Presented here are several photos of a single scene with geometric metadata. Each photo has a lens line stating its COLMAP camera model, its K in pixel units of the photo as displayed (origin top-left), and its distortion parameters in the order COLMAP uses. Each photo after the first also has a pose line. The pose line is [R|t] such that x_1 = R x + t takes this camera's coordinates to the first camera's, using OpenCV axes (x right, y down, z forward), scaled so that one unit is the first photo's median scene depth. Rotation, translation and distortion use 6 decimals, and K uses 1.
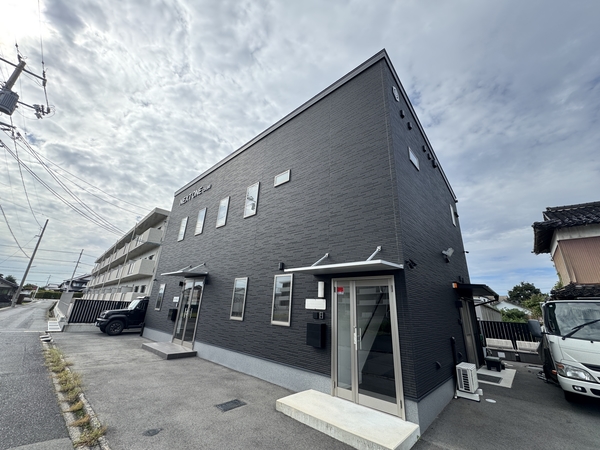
lens RADIAL K [[238.7, 0, 298.0], [0, 238.7, 225.7], [0, 0, 1]] dist [0.000905, -0.000719]
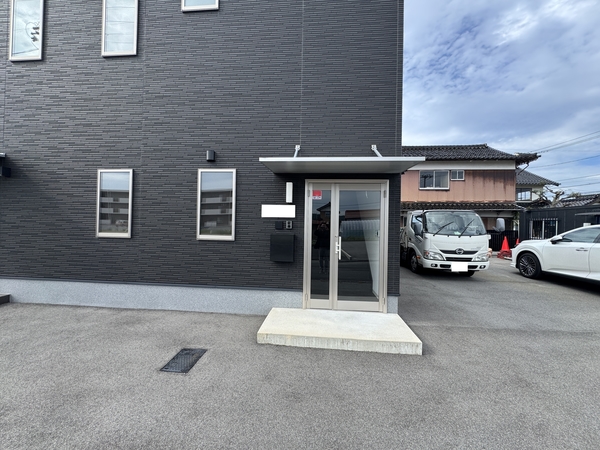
lens RADIAL K [[238.7, 0, 299.7], [0, 238.7, 225.2], [0, 0, 1]] dist [0.000905, -0.000719]
pose [[0.793757, -0.028566, 0.607563, -0.358291], [-0.181740, 0.942124, 0.281732, 0.152980], [-0.580448, -0.334045, 0.742626, 0.404779]]
